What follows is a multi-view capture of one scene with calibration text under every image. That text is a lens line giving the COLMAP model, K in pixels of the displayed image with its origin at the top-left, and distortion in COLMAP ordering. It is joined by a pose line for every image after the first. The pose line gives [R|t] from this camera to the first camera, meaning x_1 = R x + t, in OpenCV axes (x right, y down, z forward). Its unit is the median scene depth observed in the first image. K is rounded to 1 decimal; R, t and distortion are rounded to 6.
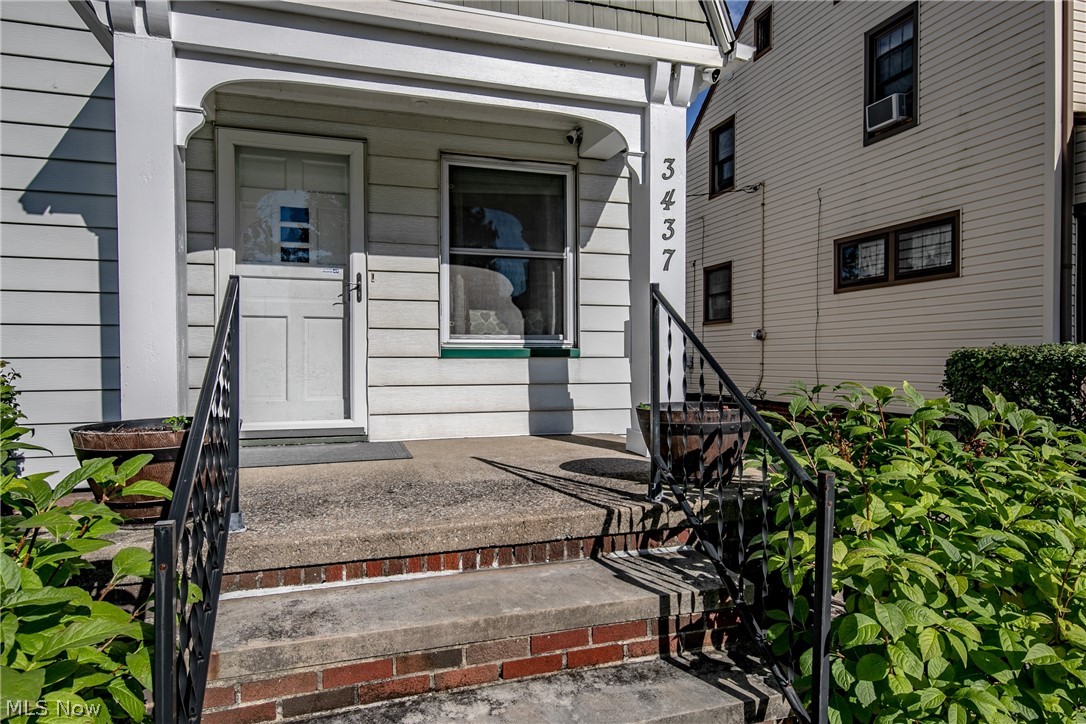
lens RADIAL K [[635.3, 0, 507.2], [0, 635.3, 352.1], [0, 0, 1]] dist [0.032220, -0.000794]
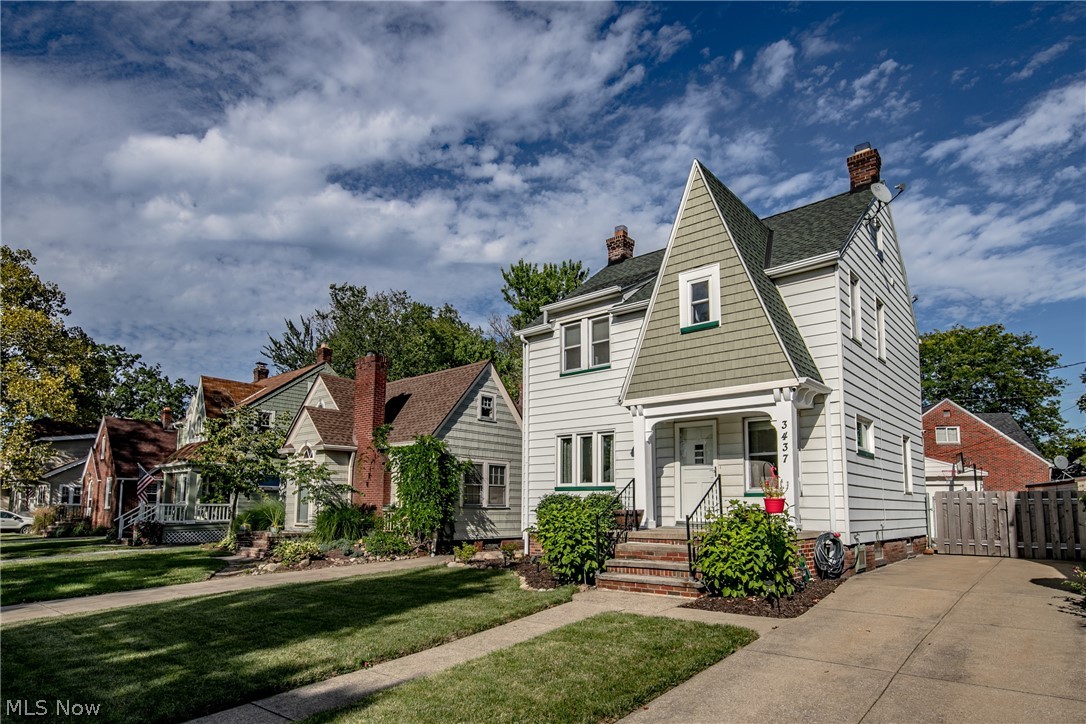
lens RADIAL K [[605.7, 0, 564.2], [0, 605.7, 444.9], [0, 0, 1]] dist [-0.000612, 0.007086]
pose [[0.547987, -0.078190, -0.832824, 1.564896], [-0.002093, 0.995490, -0.094839, 0.034713], [0.836484, 0.053713, 0.545353, -0.976241]]
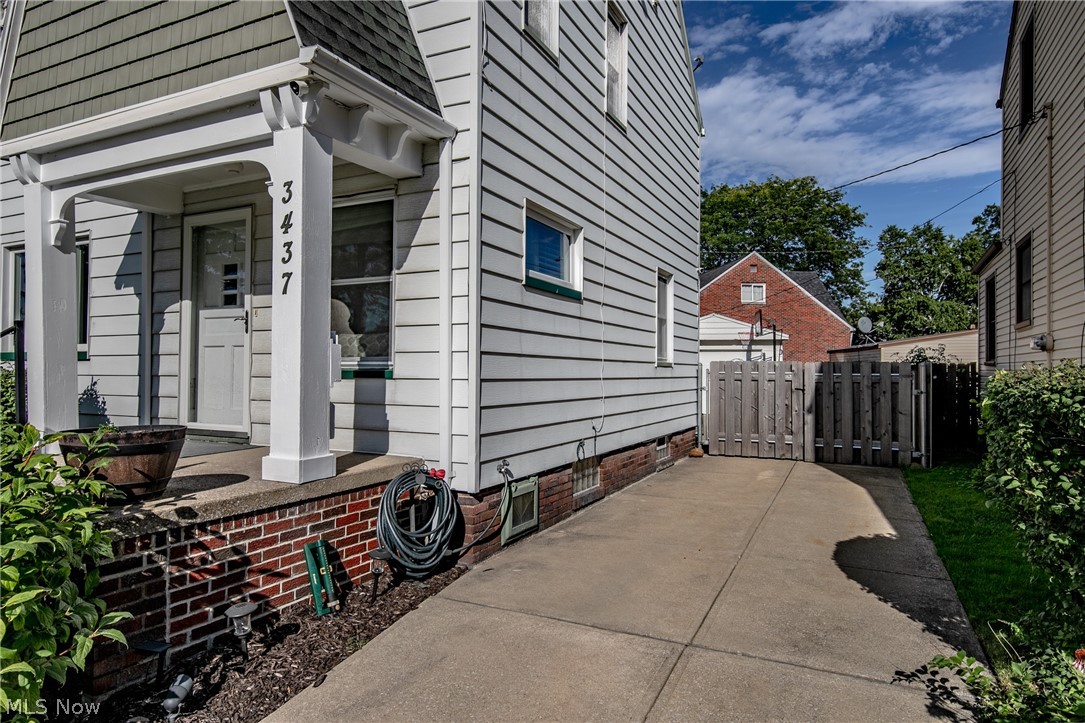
lens RADIAL K [[634.7, 0, 547.4], [0, 634.7, 362.0], [0, 0, 1]] dist [0.032220, -0.000794]
pose [[0.730042, -0.005063, -0.683384, 1.035895], [0.000240, 0.999974, -0.007152, -0.011684], [0.683402, 0.005057, 0.730024, 0.461572]]
